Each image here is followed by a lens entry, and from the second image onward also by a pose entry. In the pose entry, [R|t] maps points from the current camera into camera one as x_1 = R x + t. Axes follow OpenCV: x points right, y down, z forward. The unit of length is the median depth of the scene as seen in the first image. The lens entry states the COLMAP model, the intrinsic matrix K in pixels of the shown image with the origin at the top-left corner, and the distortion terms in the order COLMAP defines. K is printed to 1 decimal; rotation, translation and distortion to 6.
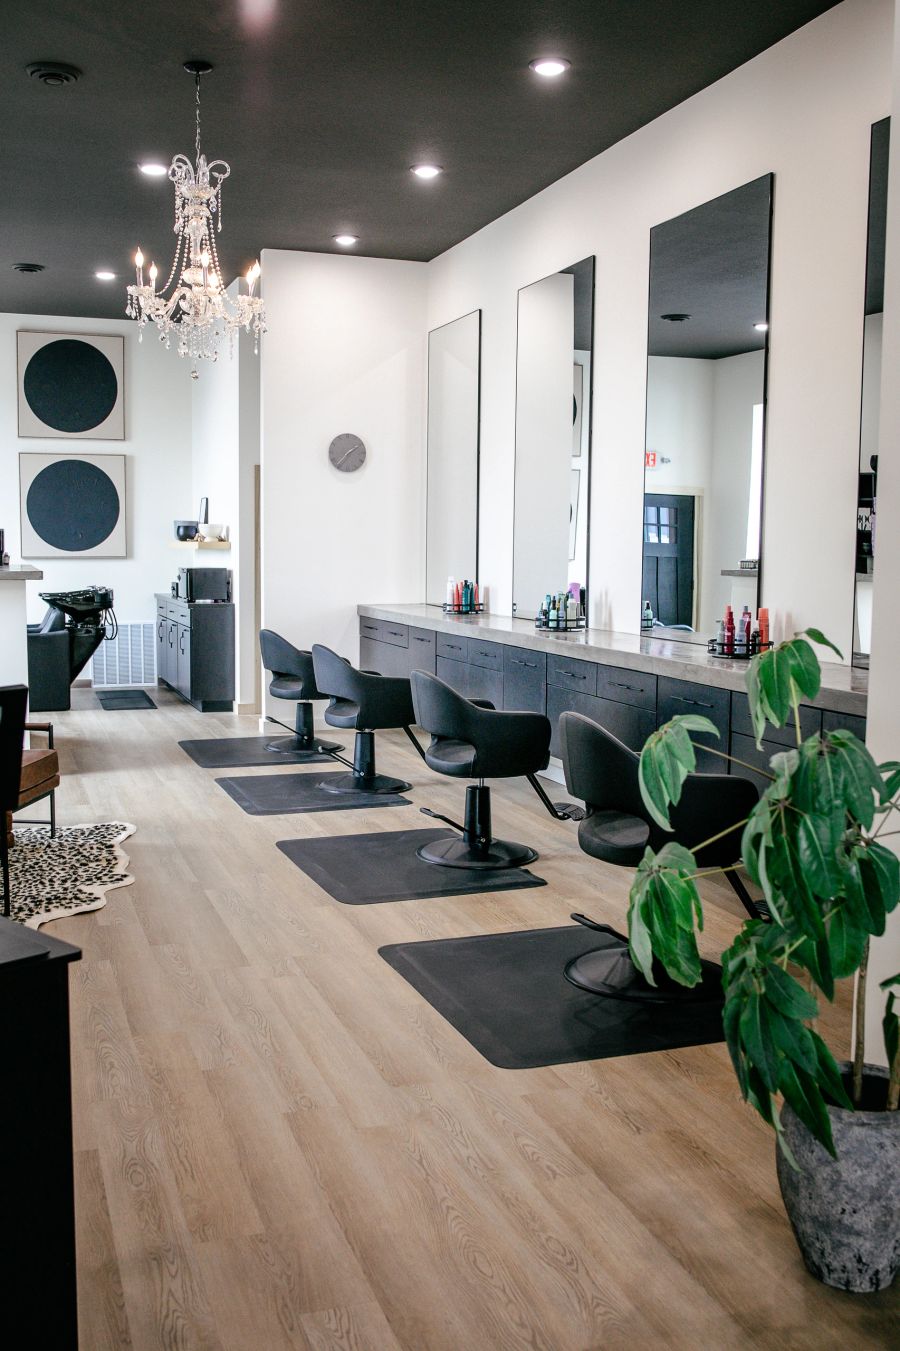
lens RADIAL K [[1285.7, 0, 450.0], [0, 1285.7, 675.5], [0, 0, 1]] dist [0.076222, 0.004344]
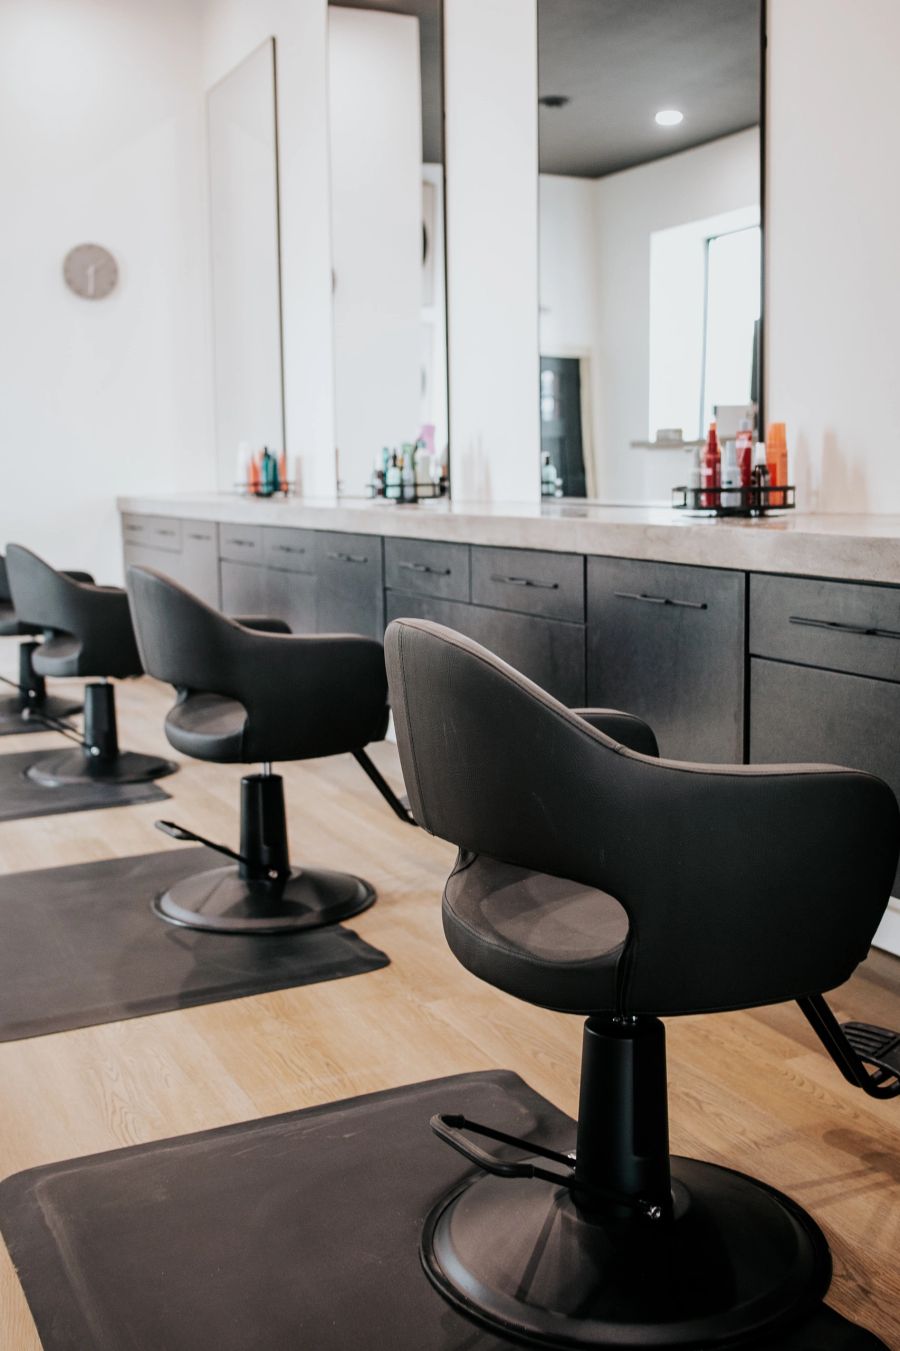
lens RADIAL K [[1395.6, 0, 450.0], [0, 1395.6, 675.5], [0, 0, 1]] dist [-0.061411, 0.020294]
pose [[0.994076, -0.041457, 0.100469, 0.043515], [0.036712, 0.998142, 0.048627, 0.017701], [-0.102298, -0.044650, 0.993751, 0.405124]]
